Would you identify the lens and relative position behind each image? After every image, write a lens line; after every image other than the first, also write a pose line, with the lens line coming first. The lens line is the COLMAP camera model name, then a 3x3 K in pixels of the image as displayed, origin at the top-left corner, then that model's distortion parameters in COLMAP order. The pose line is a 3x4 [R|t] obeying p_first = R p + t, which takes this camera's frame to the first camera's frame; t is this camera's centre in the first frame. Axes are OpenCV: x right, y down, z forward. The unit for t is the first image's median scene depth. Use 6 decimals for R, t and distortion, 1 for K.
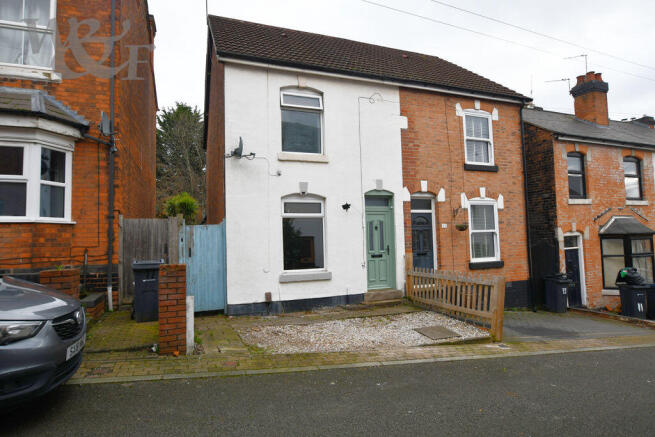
lens RADIAL K [[383.3, 0, 327.6], [0, 383.3, 217.7], [0, 0, 1]] dist [-0.011577, -0.001499]
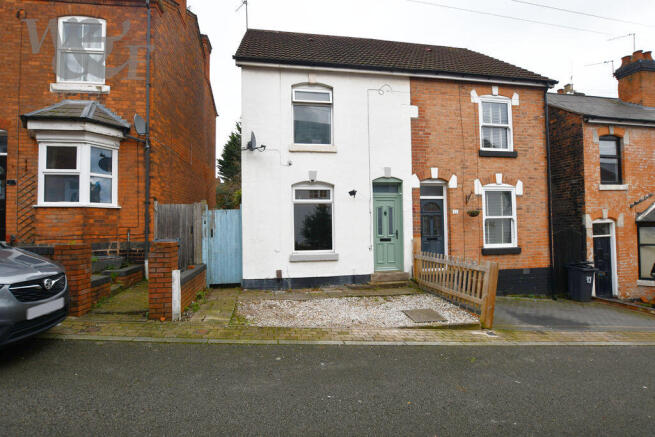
lens RADIAL K [[328.3, 0, 325.6], [0, 328.3, 219.3], [0, 0, 1]] dist [-0.026521, 0.002188]
pose [[0.979140, 0.007264, -0.203058, 0.165336], [0.000199, 0.999326, 0.036710, 0.010732], [0.203188, -0.035984, 0.978478, 0.087793]]
